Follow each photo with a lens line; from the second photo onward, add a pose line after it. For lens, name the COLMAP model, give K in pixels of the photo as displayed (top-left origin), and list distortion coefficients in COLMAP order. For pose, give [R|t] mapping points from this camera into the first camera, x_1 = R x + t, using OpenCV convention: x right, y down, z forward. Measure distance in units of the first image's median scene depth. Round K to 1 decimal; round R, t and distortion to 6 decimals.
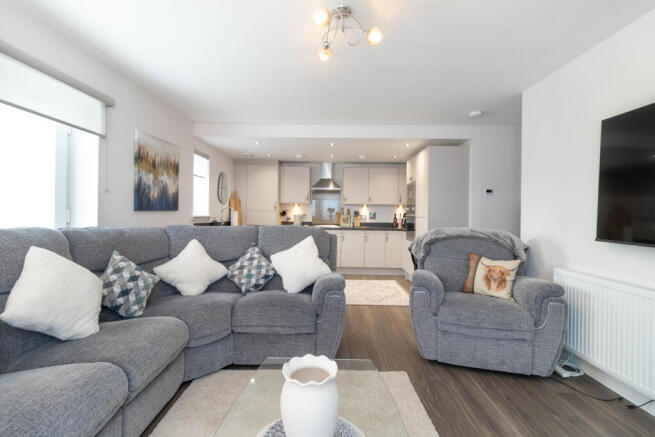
lens RADIAL K [[298.8, 0, 327.1], [0, 298.8, 216.1], [0, 0, 1]] dist [-0.000243, -0.000152]
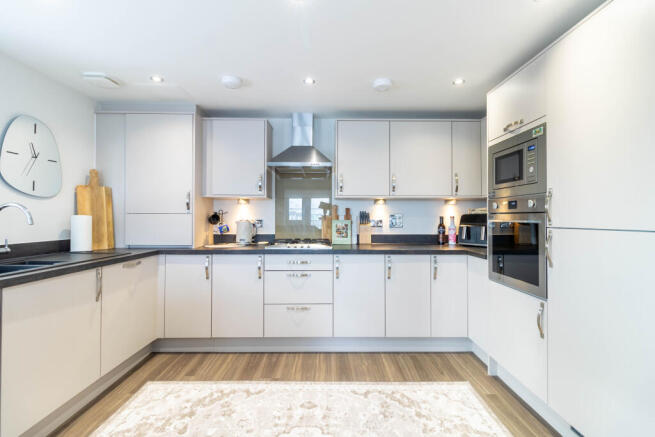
lens RADIAL K [[298.8, 0, 327.1], [0, 298.8, 216.1], [0, 0, 1]] dist [-0.000243, -0.000152]
pose [[0.999816, -0.011538, 0.015343, 0.029327], [0.011665, 0.999899, -0.008174, -0.006786], [-0.015247, 0.008351, 0.999849, 0.507518]]
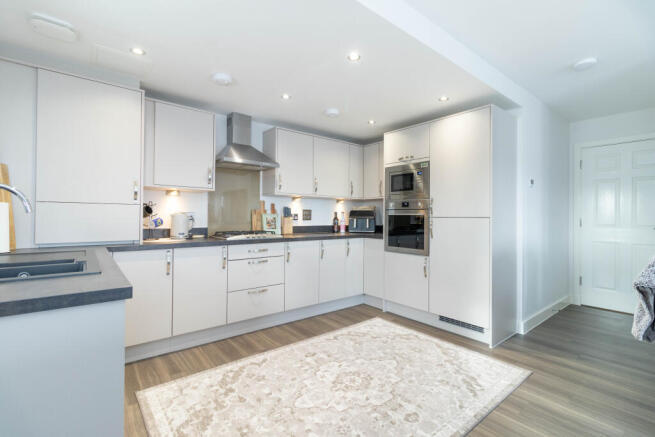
lens RADIAL K [[299.8, 0, 329.5], [0, 299.8, 215.4], [0, 0, 1]] dist [0.001186, 0.000007]
pose [[0.765441, -0.006492, 0.643473, -0.221196], [0.004767, 0.999979, 0.004418, -0.002884], [-0.643488, -0.000315, 0.765456, 0.493498]]
